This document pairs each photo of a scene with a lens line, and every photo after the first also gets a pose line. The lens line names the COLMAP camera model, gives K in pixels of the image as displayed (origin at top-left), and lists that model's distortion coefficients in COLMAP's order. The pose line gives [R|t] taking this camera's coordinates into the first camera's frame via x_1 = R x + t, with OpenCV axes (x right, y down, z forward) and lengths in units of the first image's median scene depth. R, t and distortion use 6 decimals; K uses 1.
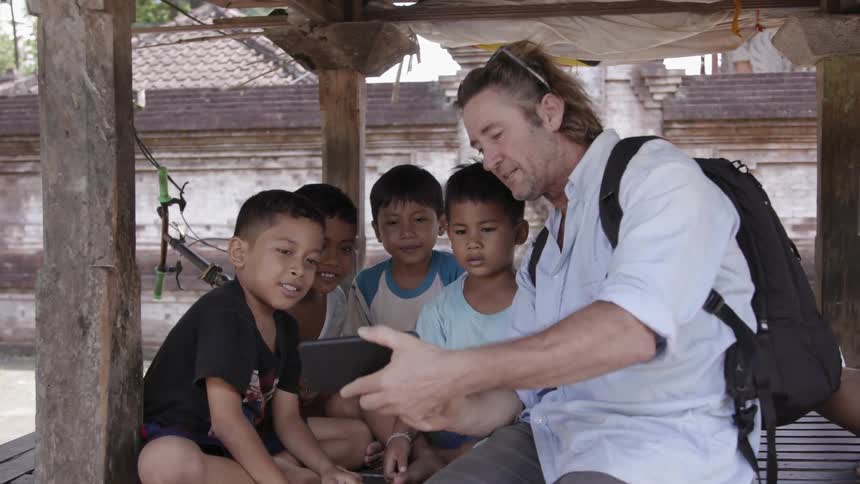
lens RADIAL K [[1075.6, 0, 444.8], [0, 1075.6, 241.0], [0, 0, 1]] dist [-0.084710, 0.032384]
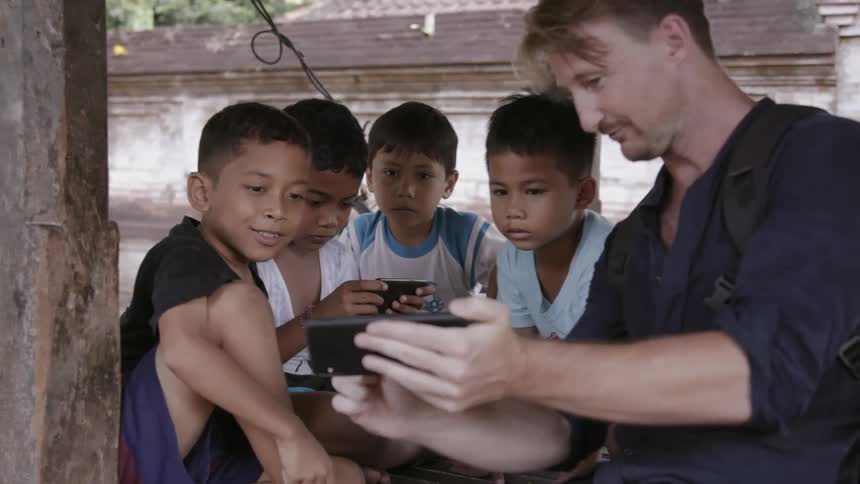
lens RADIAL K [[1258.4, 0, 403.1], [0, 1258.4, 242.6], [0, 0, 1]] dist [0.001207, 0.003217]
pose [[0.917157, 0.051378, -0.395200, 0.235730], [-0.039831, 0.998507, 0.037374, -0.005432], [0.396530, -0.018537, 0.917835, 0.295020]]
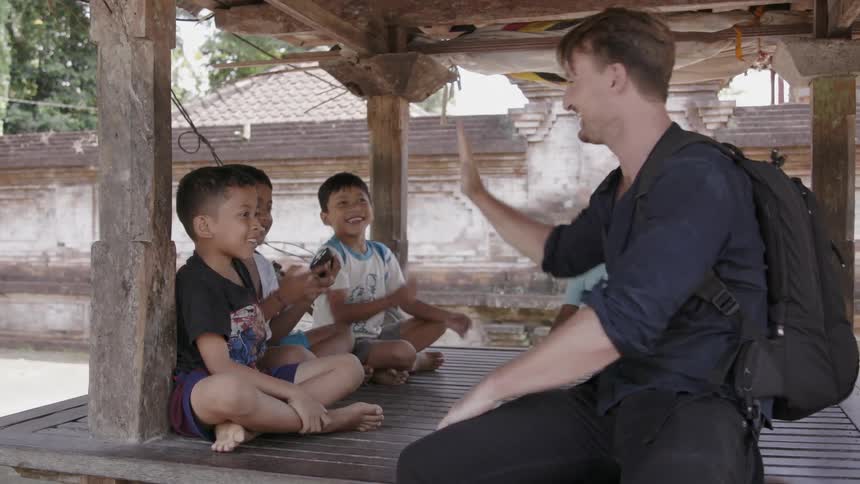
lens RADIAL K [[1030.2, 0, 430.0], [0, 1030.2, 242.0], [0, 0, 1]] dist [-0.120579, 0.053839]
pose [[0.989974, 0.007512, -0.141051, 0.175284], [-0.012926, 0.999213, -0.037507, 0.062756], [0.140658, 0.038955, 0.989292, -0.130348]]
